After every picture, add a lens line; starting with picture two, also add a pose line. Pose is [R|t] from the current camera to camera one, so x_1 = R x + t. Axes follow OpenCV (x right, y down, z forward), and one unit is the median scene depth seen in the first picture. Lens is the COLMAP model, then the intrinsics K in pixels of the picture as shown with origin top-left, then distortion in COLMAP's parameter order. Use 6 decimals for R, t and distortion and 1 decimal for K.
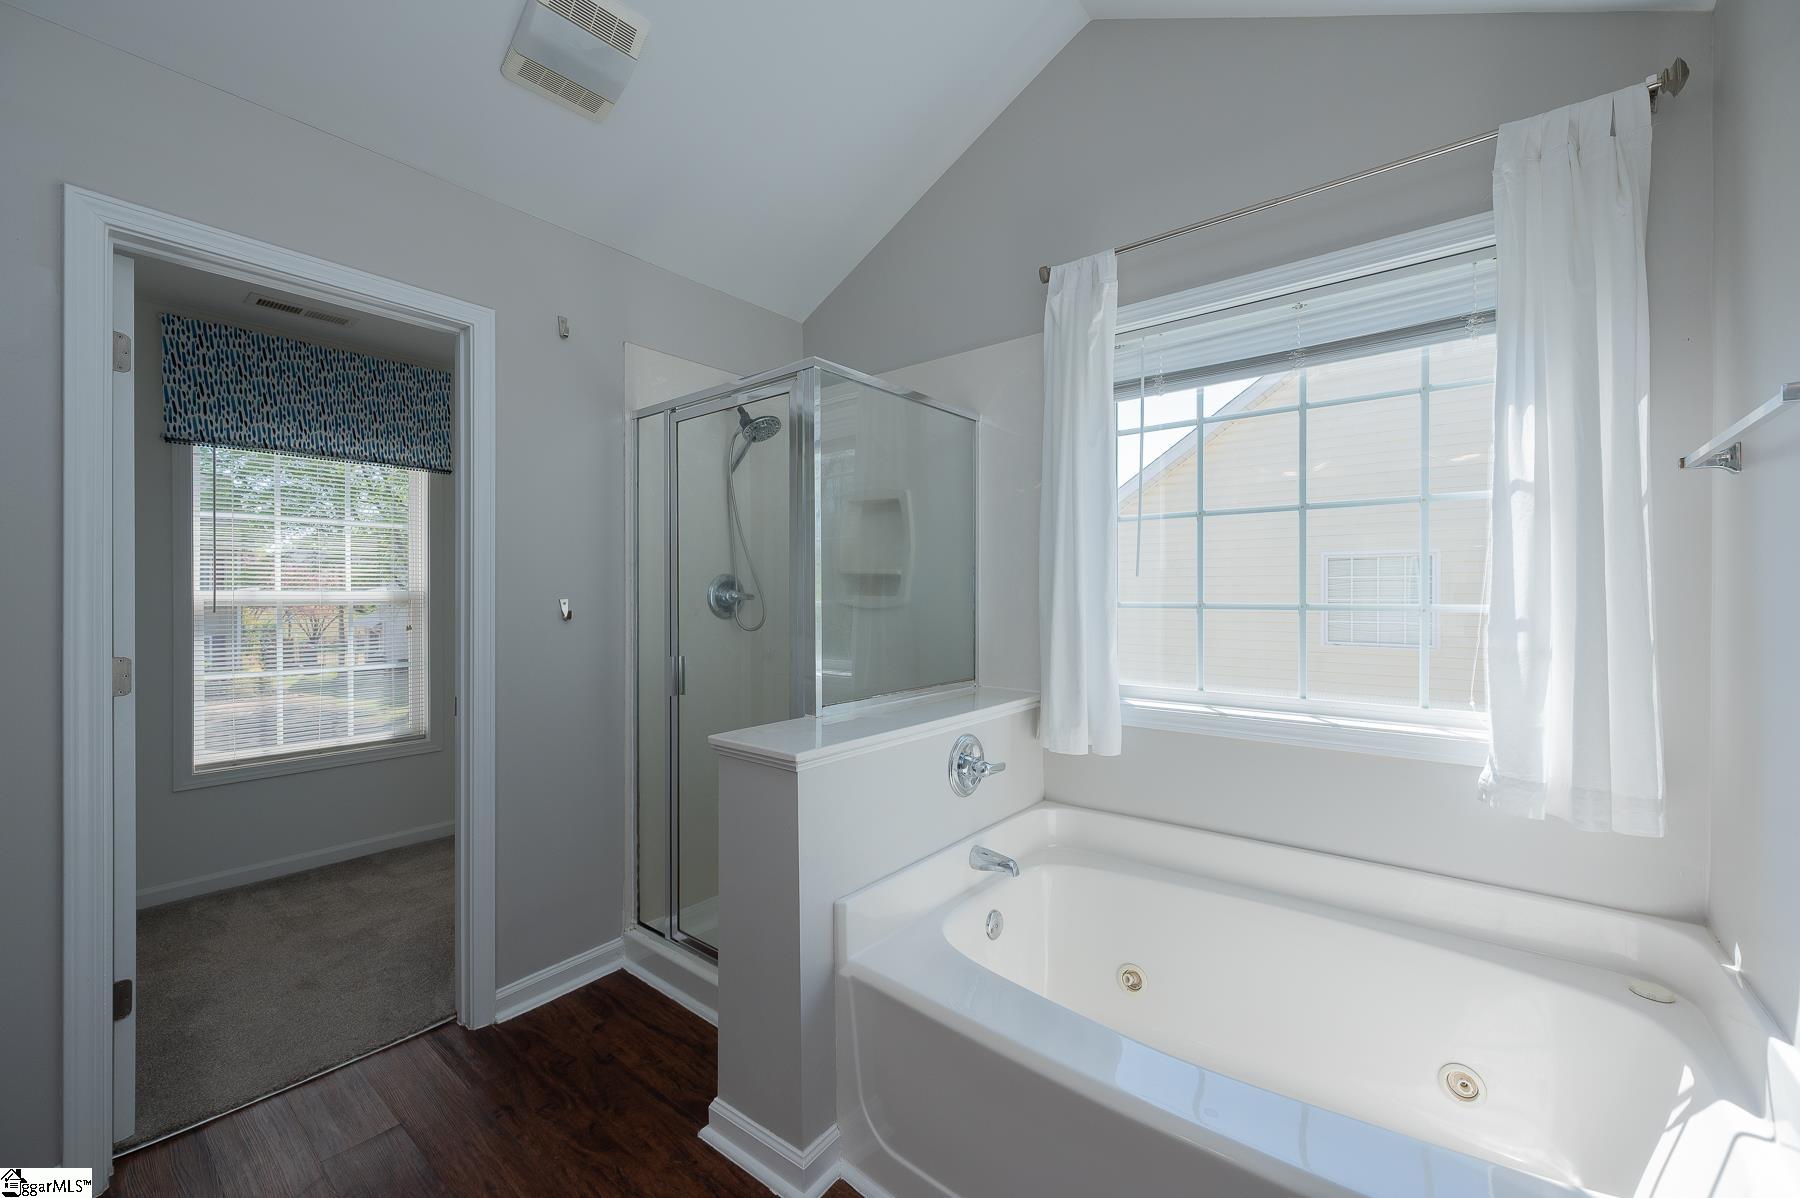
lens RADIAL K [[713.3, 0, 904.6], [0, 713.3, 594.4], [0, 0, 1]] dist [-0.007611, 0.000070]
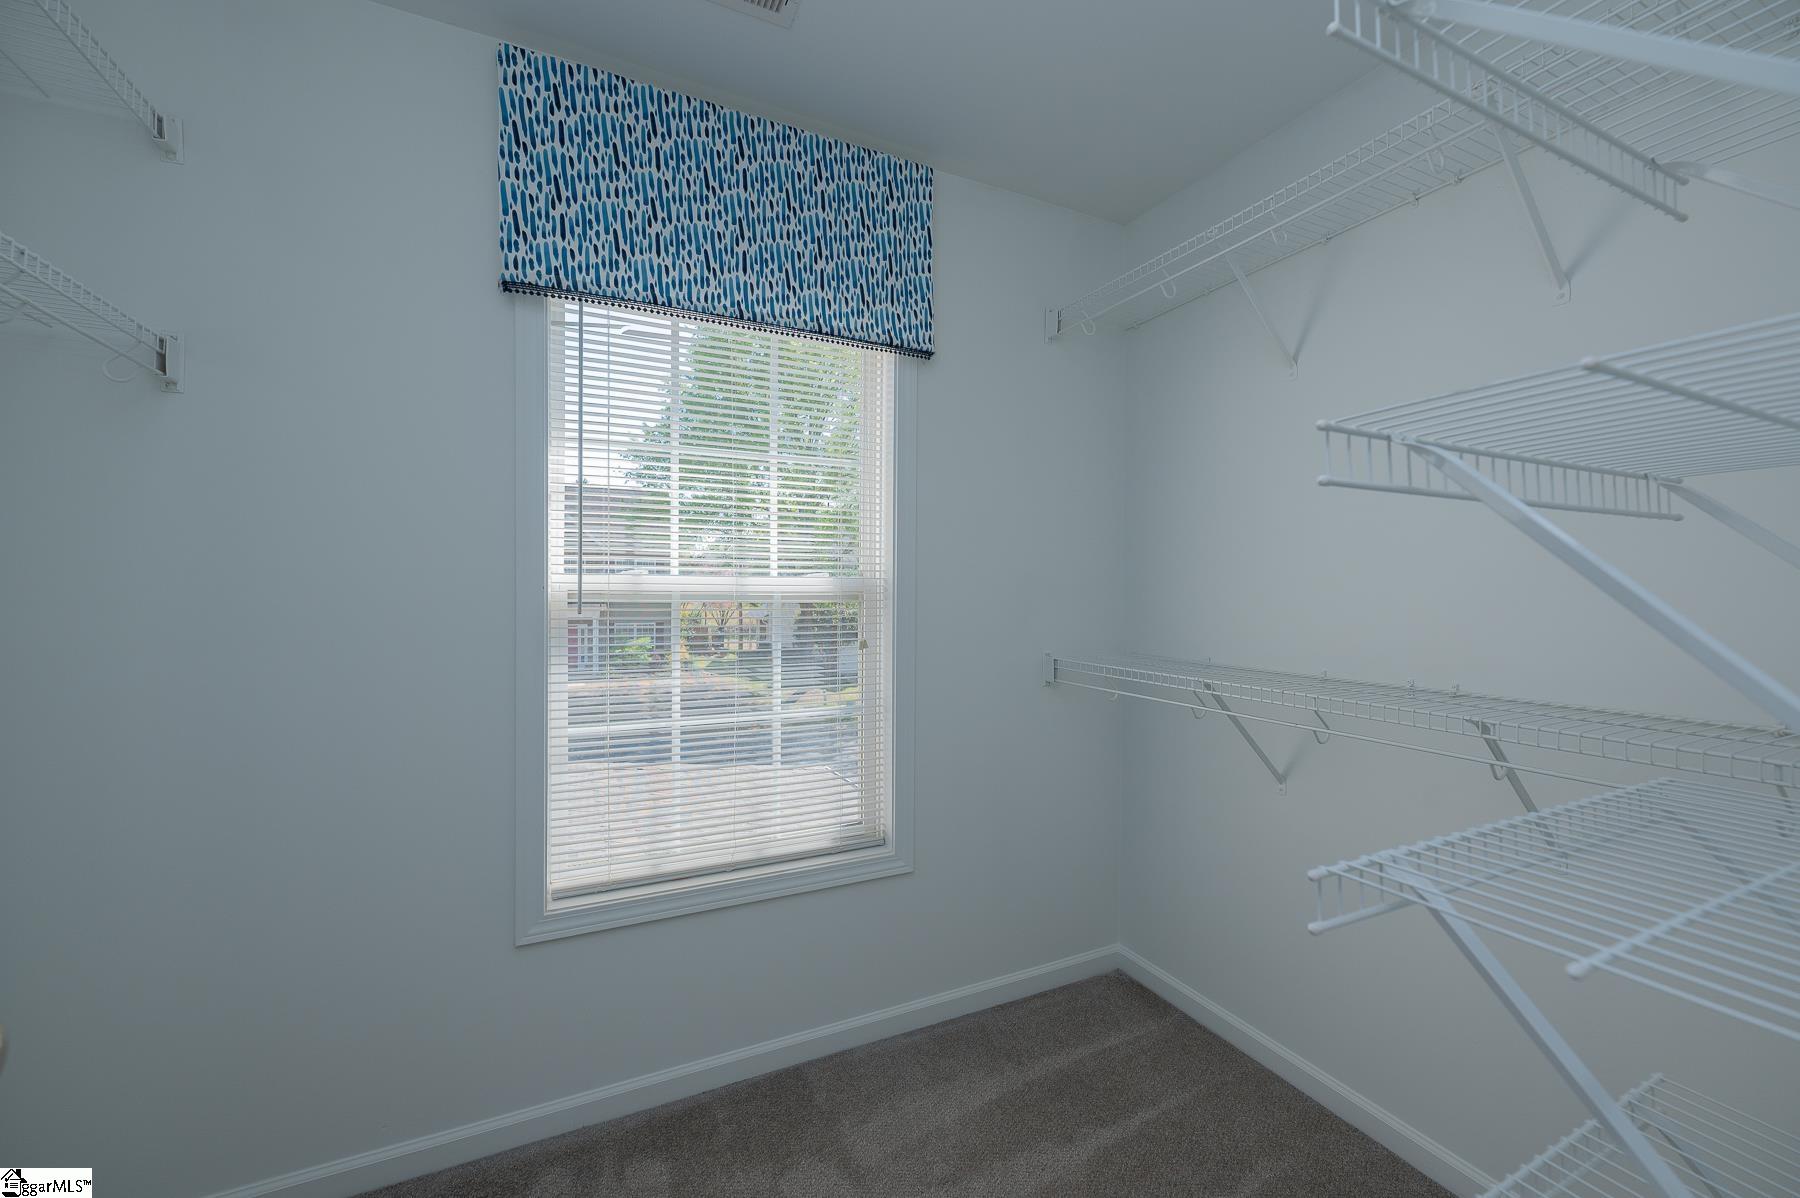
lens RADIAL K [[713.3, 0, 899.7], [0, 713.3, 597.1], [0, 0, 1]] dist [-0.007611, 0.000070]
pose [[0.901077, 0.008767, -0.433571, -0.521555], [-0.006539, 0.999957, 0.006629, 0.008190], [0.433610, -0.003138, 0.901095, 0.620314]]
